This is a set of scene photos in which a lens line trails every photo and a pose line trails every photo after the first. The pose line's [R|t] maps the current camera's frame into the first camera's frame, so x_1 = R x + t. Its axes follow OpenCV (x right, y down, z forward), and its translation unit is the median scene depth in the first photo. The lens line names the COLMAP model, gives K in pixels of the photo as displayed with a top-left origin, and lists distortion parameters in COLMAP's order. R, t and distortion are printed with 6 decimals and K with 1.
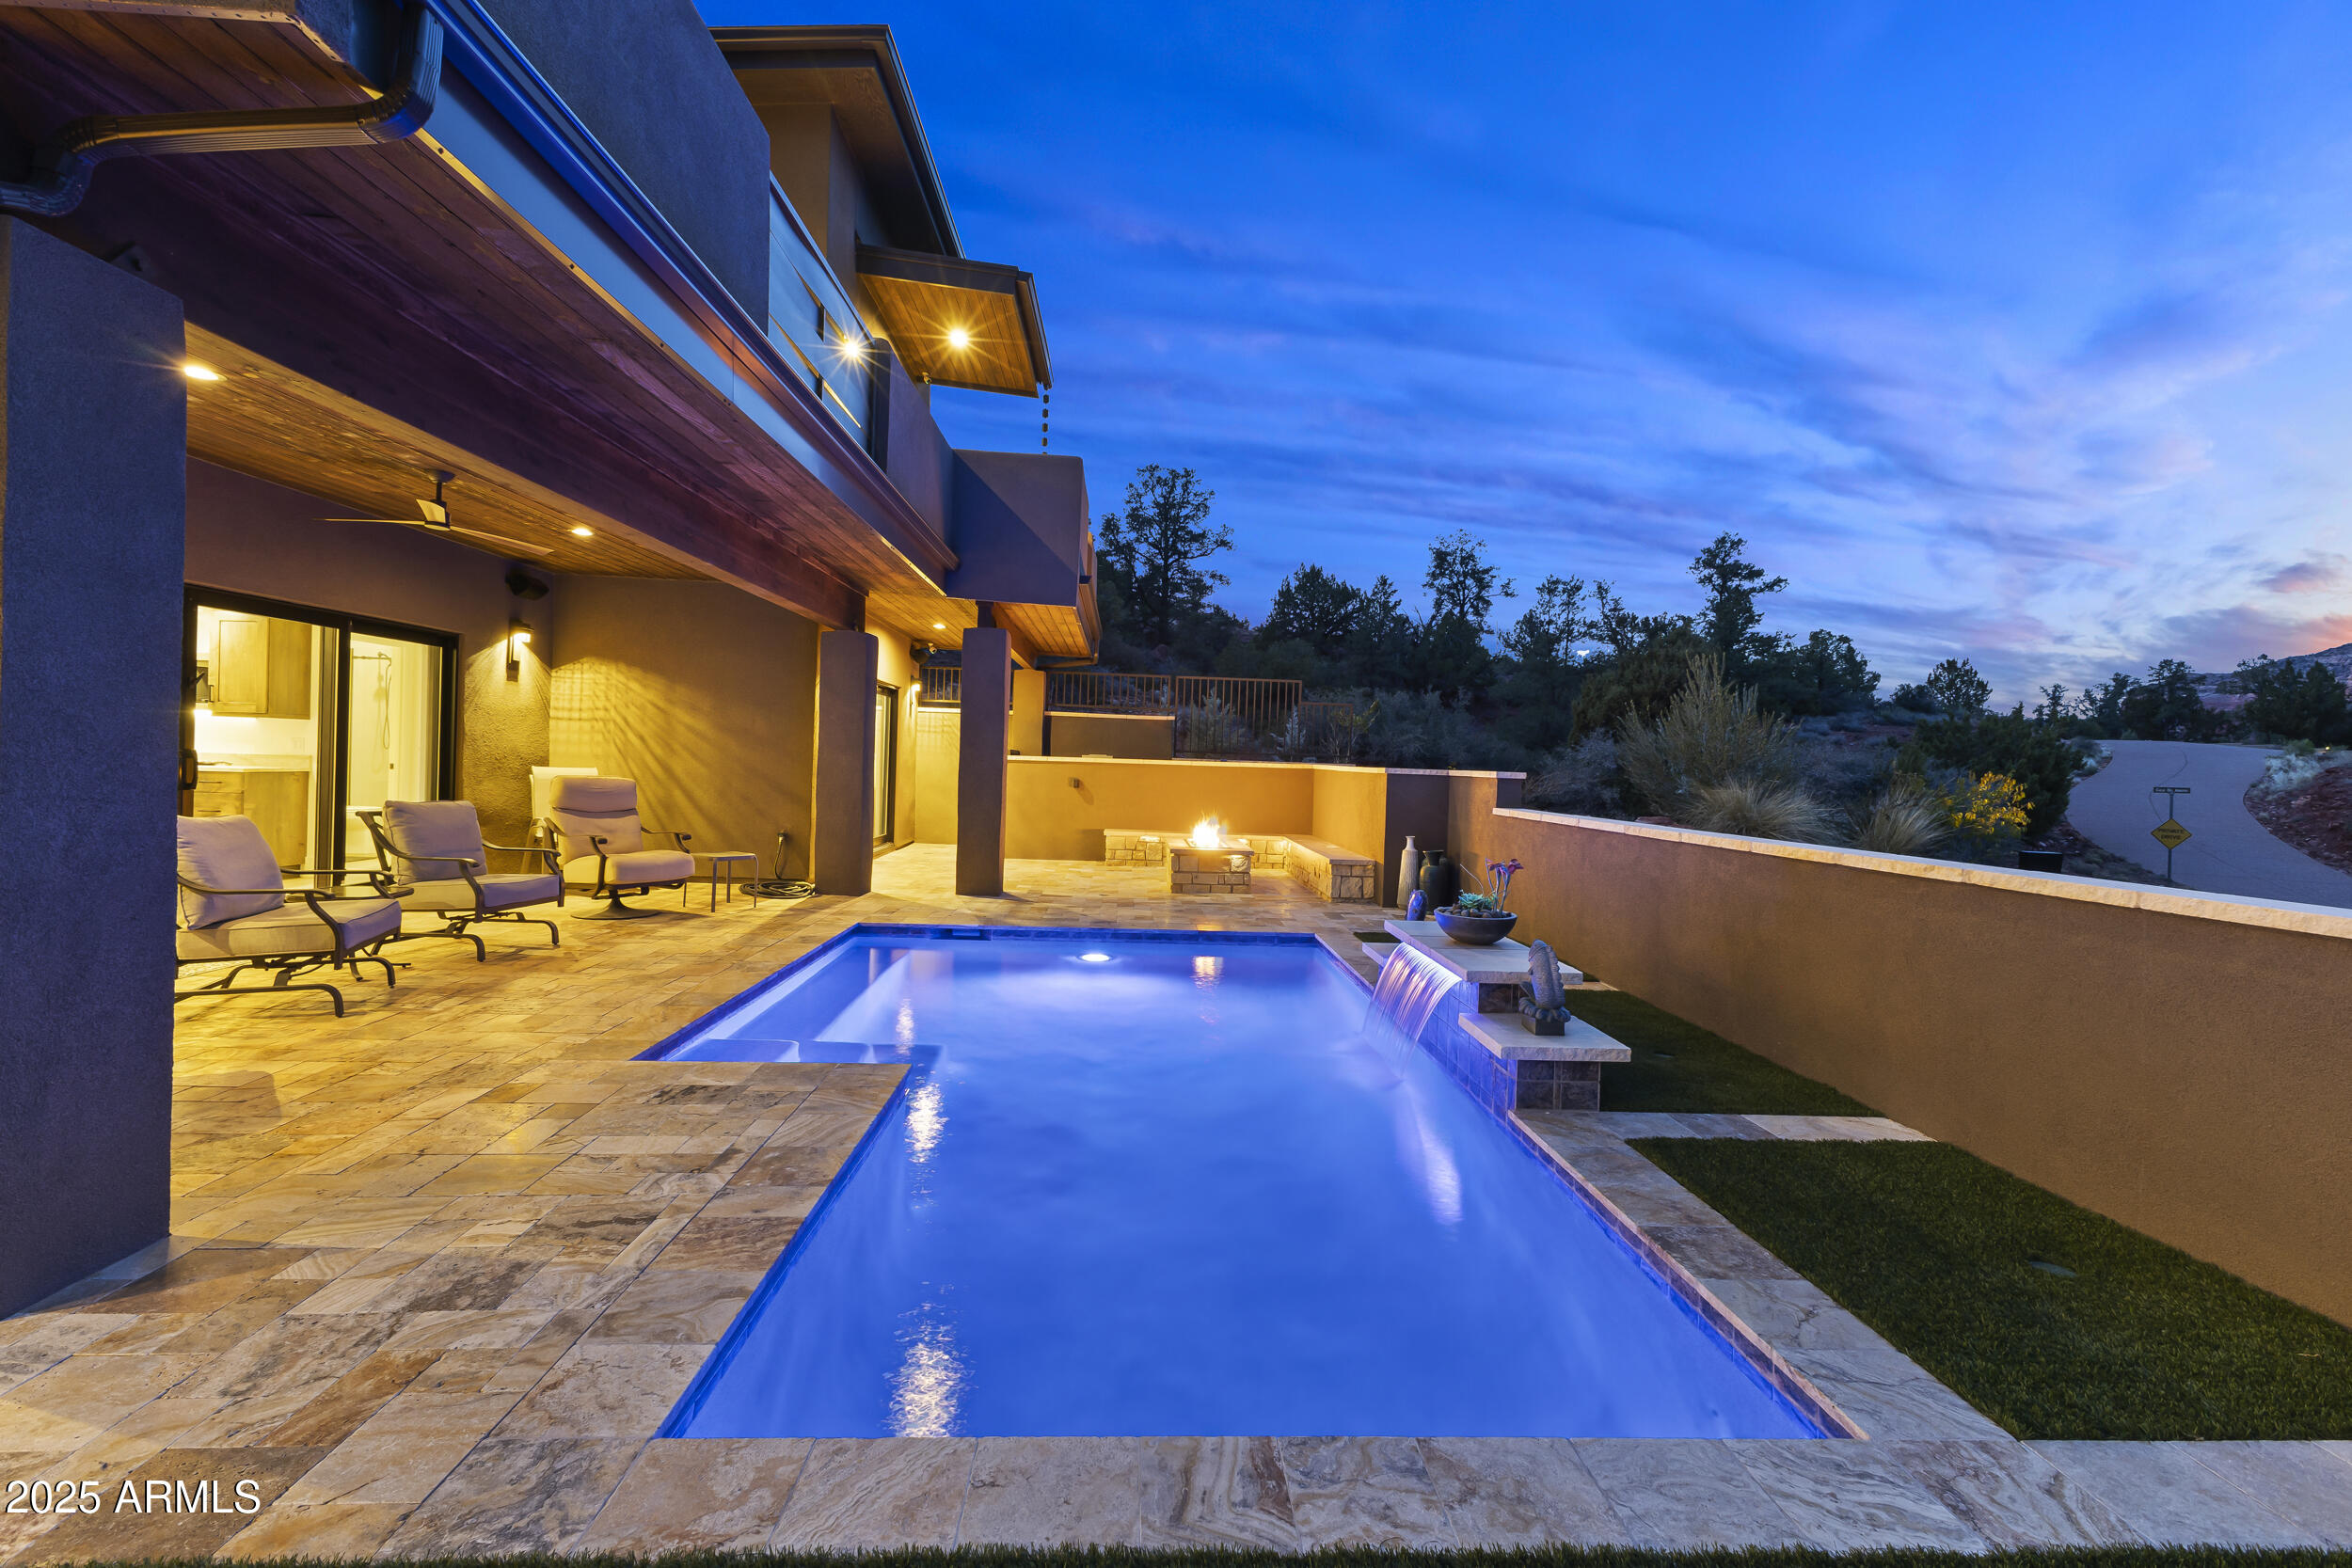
lens RADIAL K [[1010.4, 0, 1177.0], [0, 1010.4, 773.6], [0, 0, 1]] dist [0.007142, -0.000411]
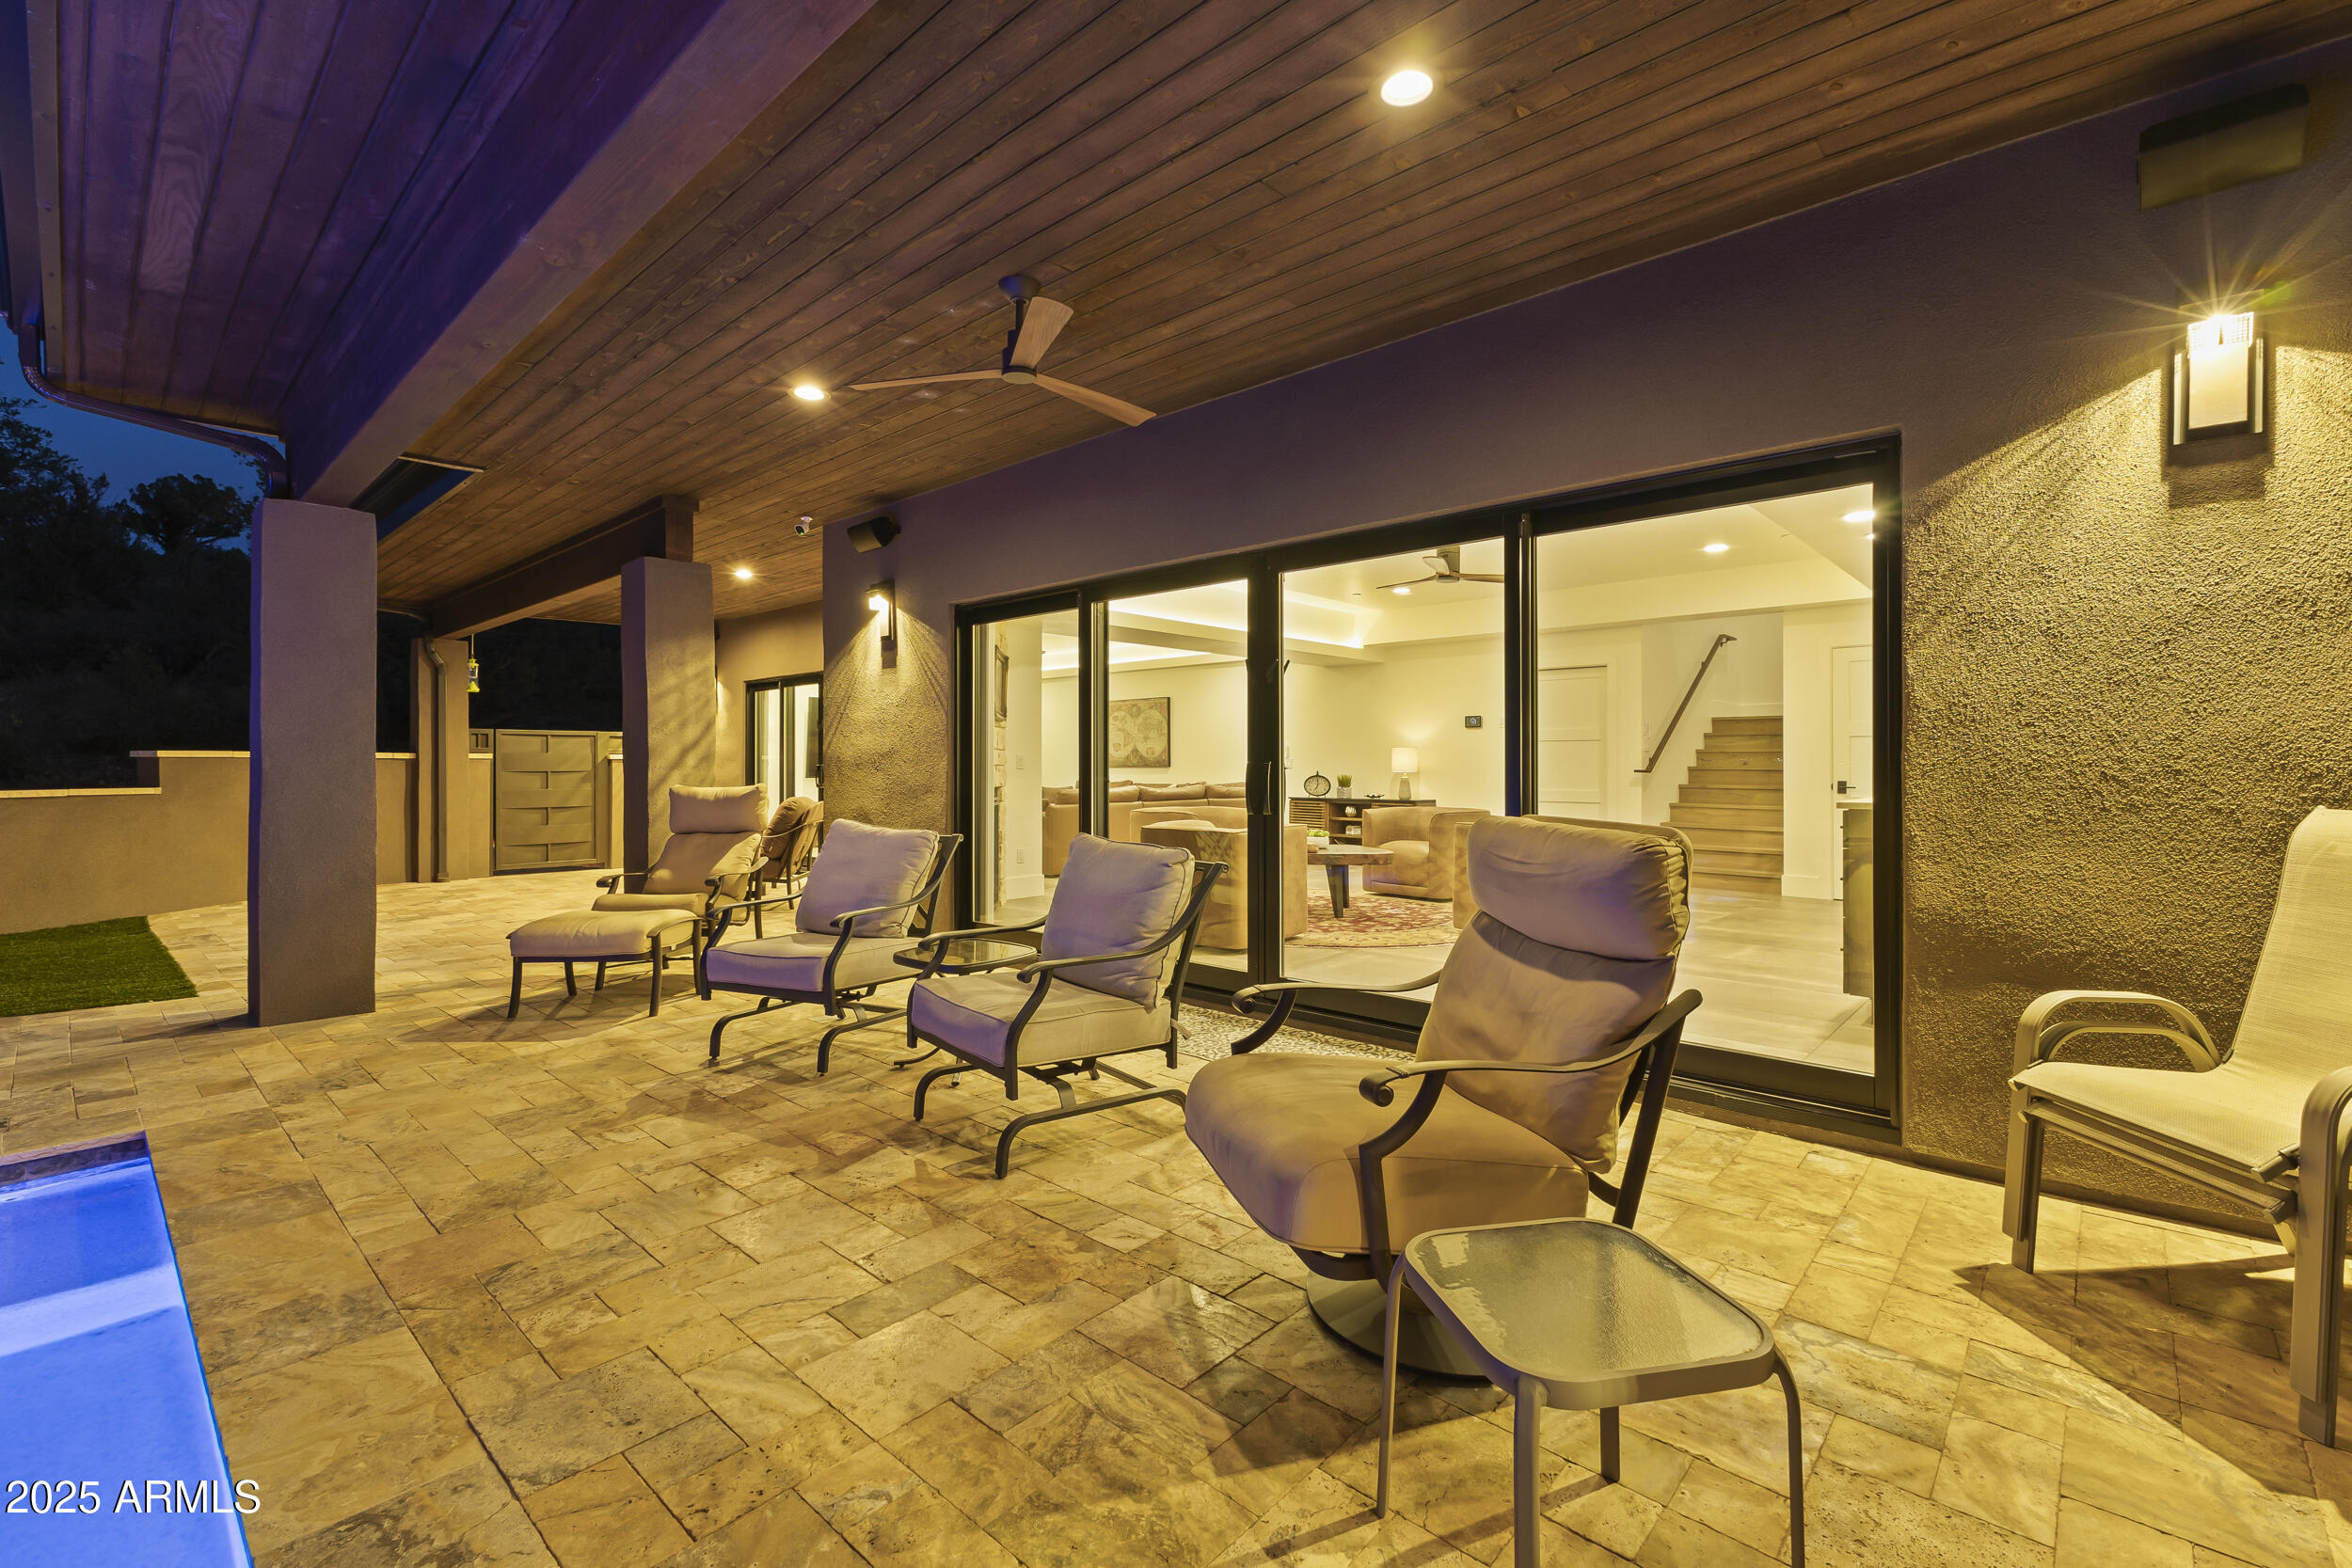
lens RADIAL K [[1015.8, 0, 1175.6], [0, 1015.8, 767.1], [0, 0, 1]] dist [0.006682, -0.000386]
pose [[-0.706485, -0.031460, -0.707029, -0.234913], [-0.029293, 0.999455, -0.015201, -0.004418], [0.707122, 0.009972, -0.707022, 0.933599]]
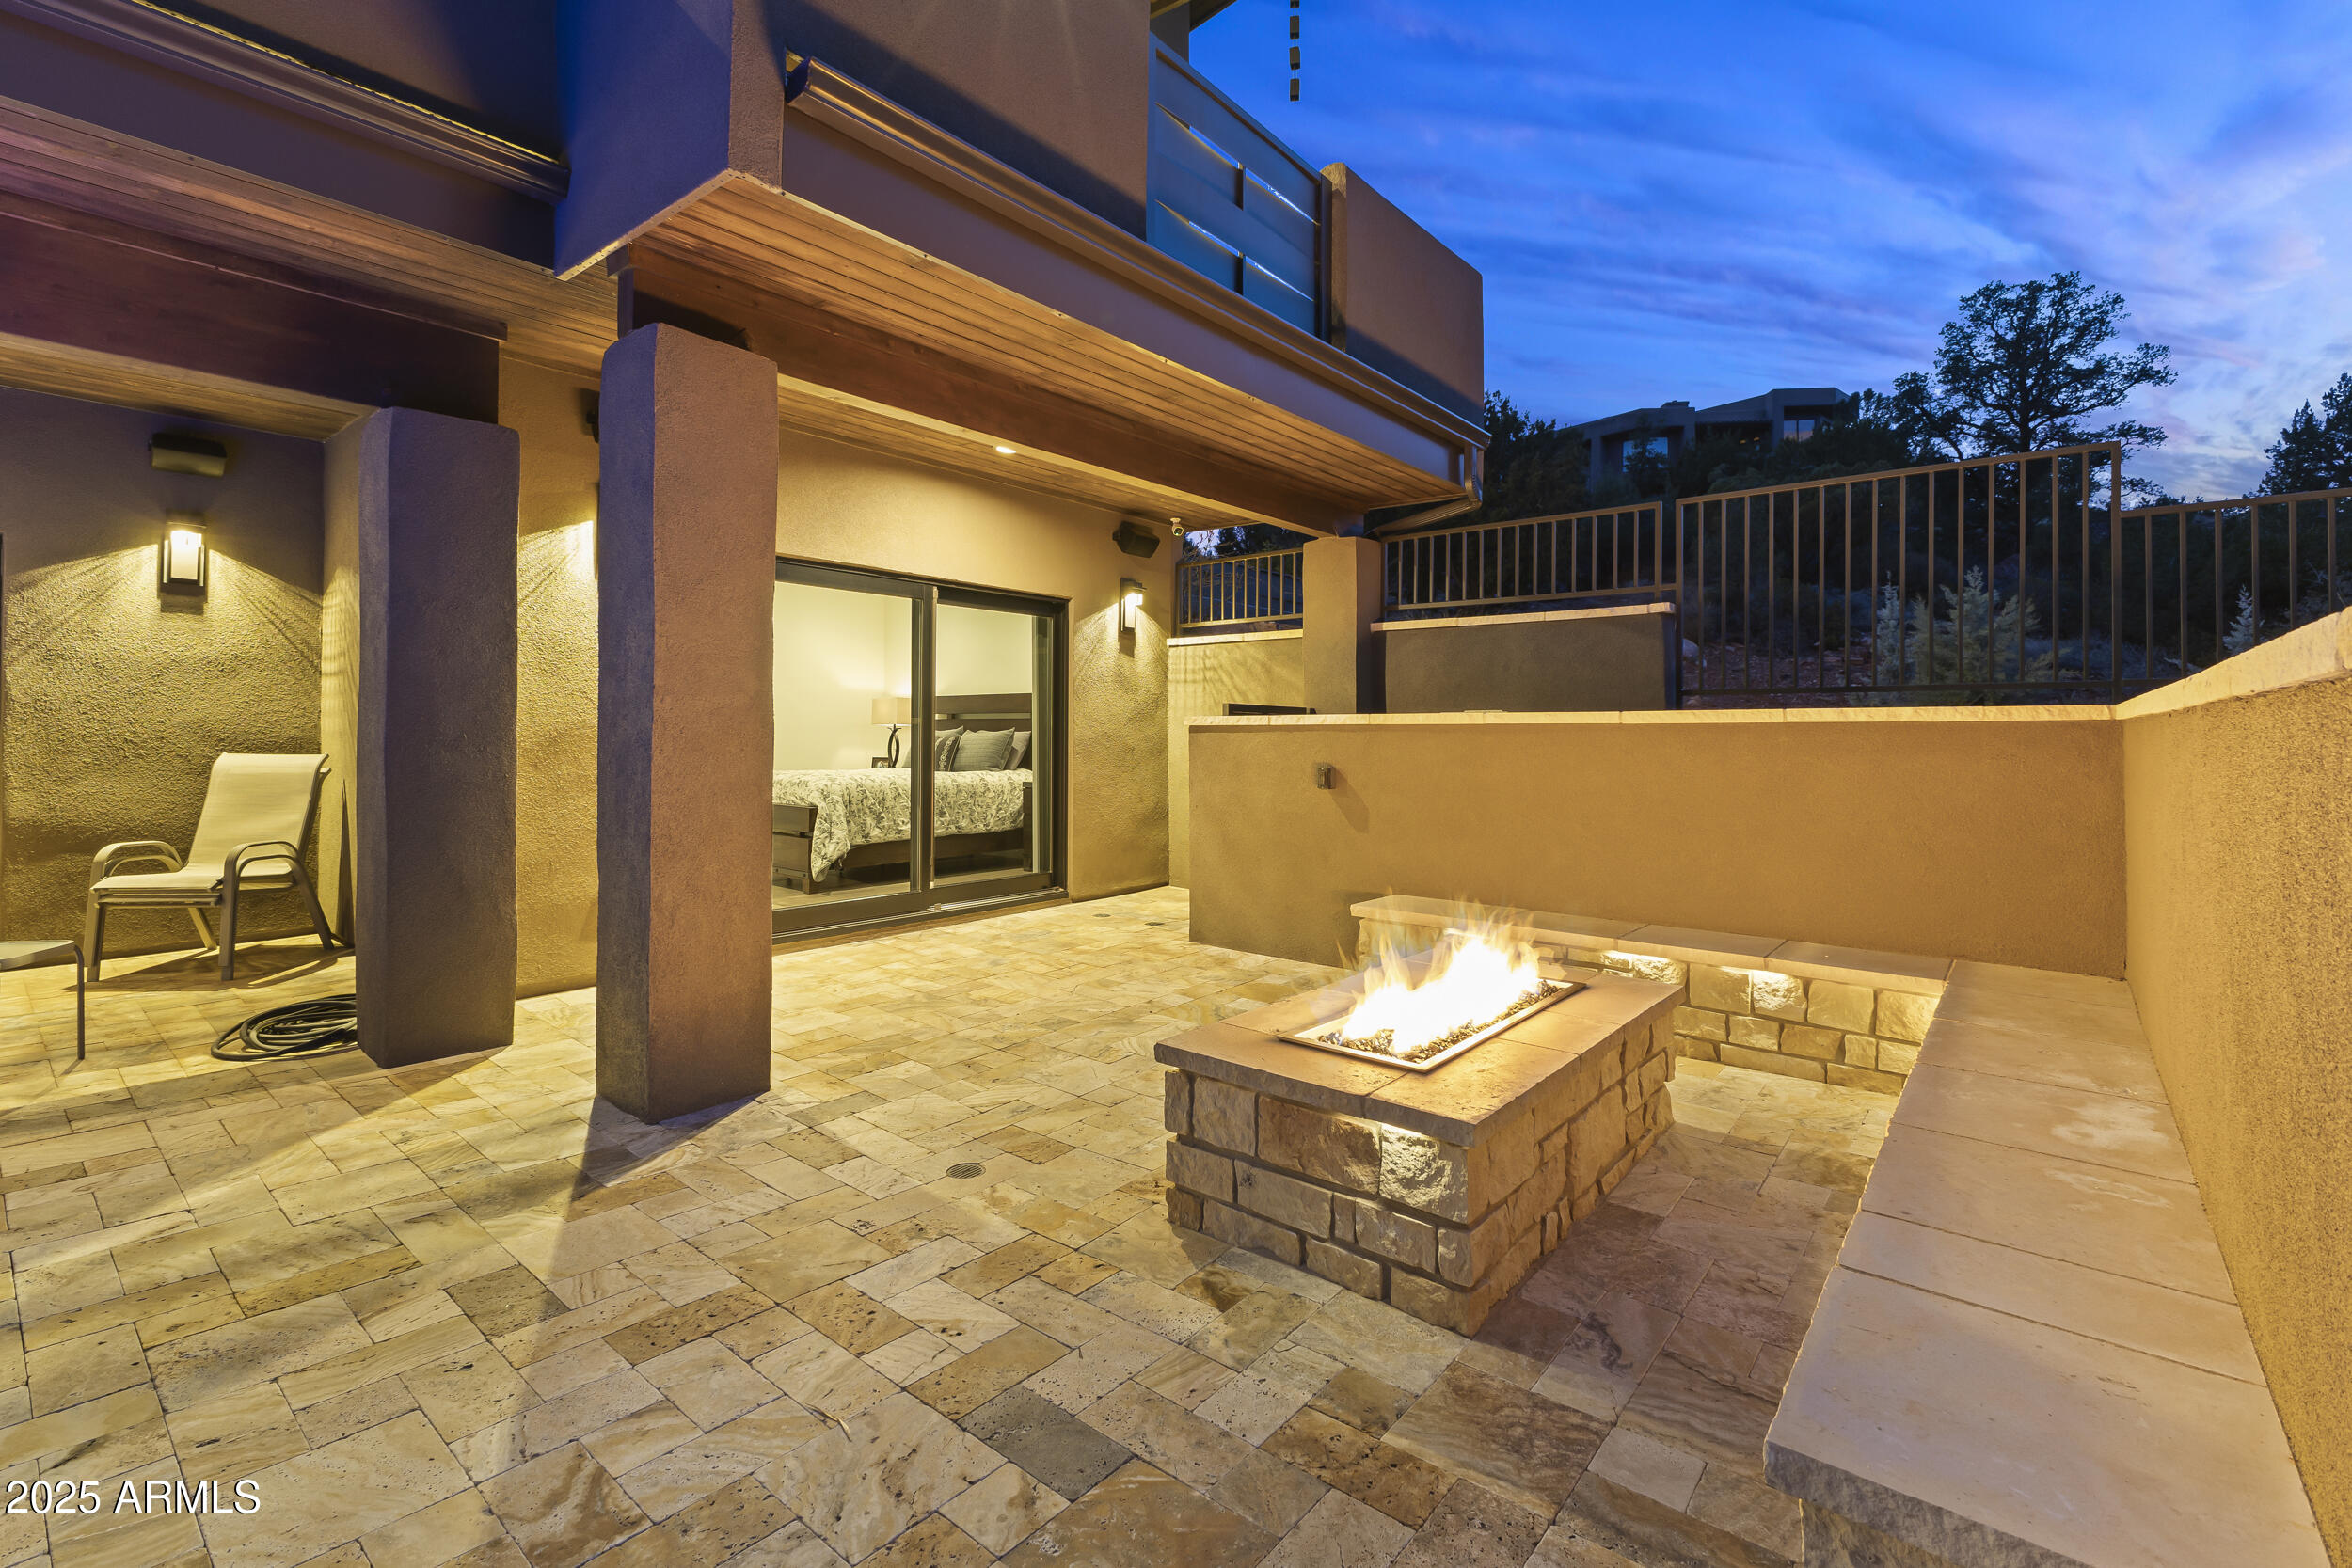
lens RADIAL K [[1036.5, 0, 1174.2], [0, 1036.5, 724.6], [0, 0, 1]] dist [0.007001, -0.000941]
pose [[0.735827, -0.035324, -0.676247, 0.190516], [0.010230, 0.999104, -0.041057, 0.006866], [0.677092, 0.023293, 0.735530, 0.884385]]
